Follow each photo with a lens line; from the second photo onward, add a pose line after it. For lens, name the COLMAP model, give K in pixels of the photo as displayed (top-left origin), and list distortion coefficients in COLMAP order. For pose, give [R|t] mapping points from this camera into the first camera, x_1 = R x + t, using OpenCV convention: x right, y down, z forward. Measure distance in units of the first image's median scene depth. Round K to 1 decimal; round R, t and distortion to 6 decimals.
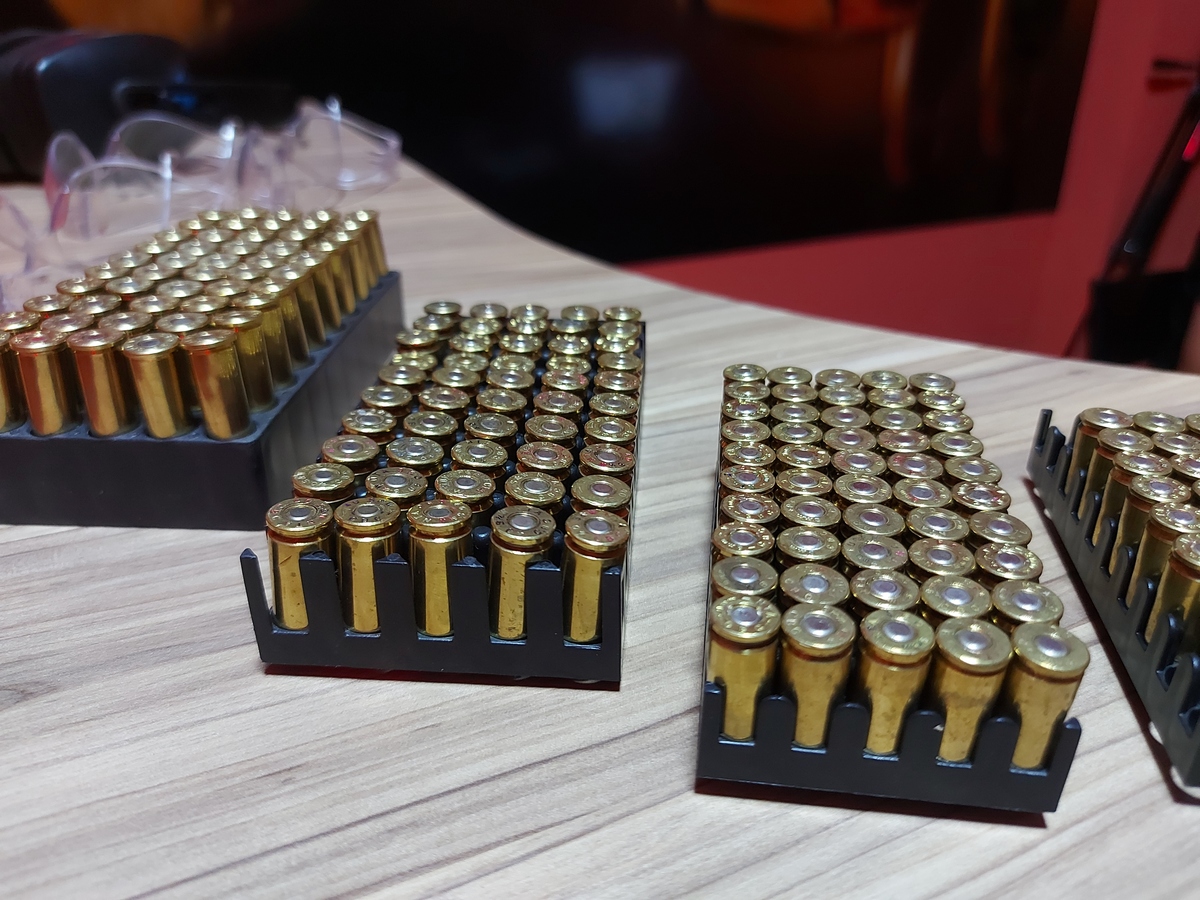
lens RADIAL K [[898.2, 0, 600.0], [0, 898.2, 450.0], [0, 0, 1]] dist [0.062336, -0.122937]
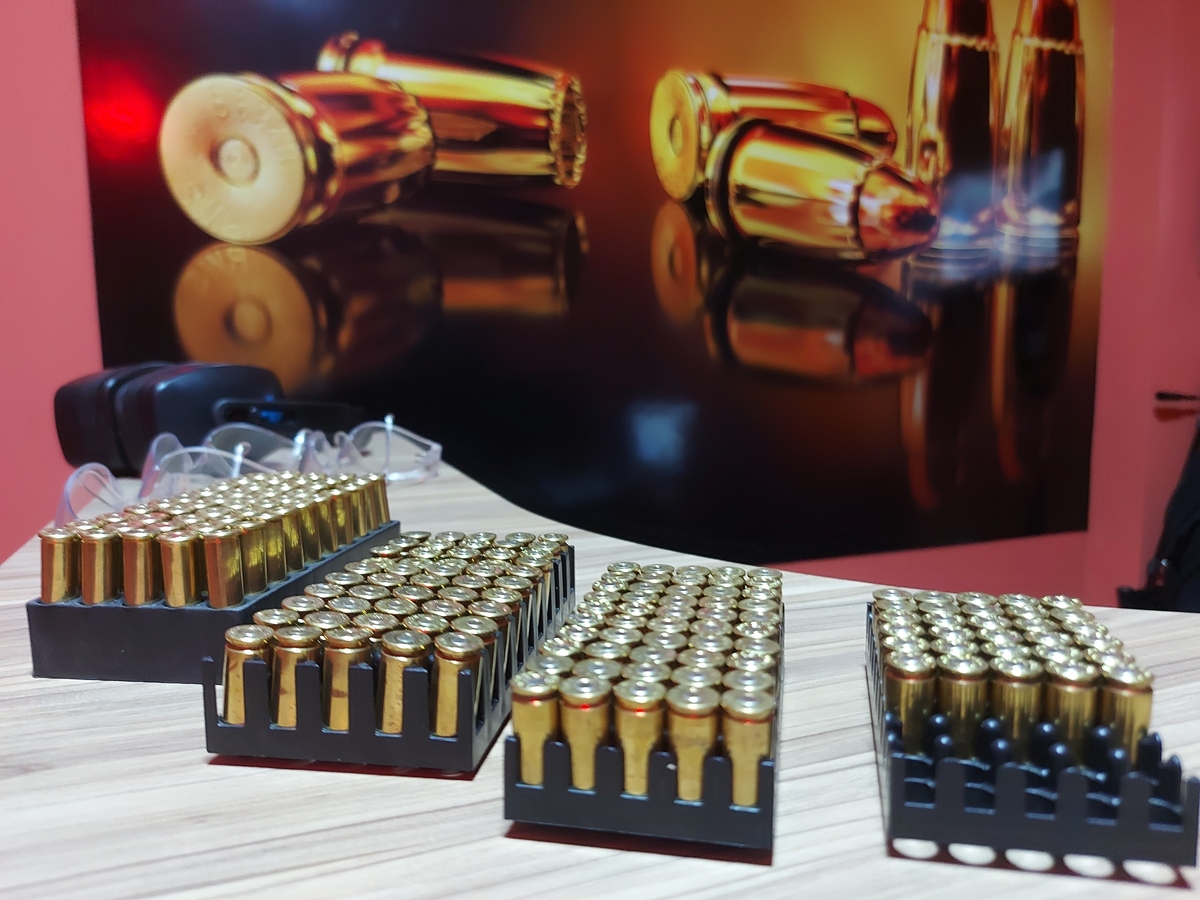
lens RADIAL K [[880.6, 0, 600.0], [0, 880.6, 450.0], [0, 0, 1]] dist [0.039145, -0.057238]
pose [[0.997274, -0.001811, -0.073761, 0.259870], [-0.024196, 0.936389, -0.350129, 0.233863], [0.069703, 0.350959, 0.933793, -0.279487]]
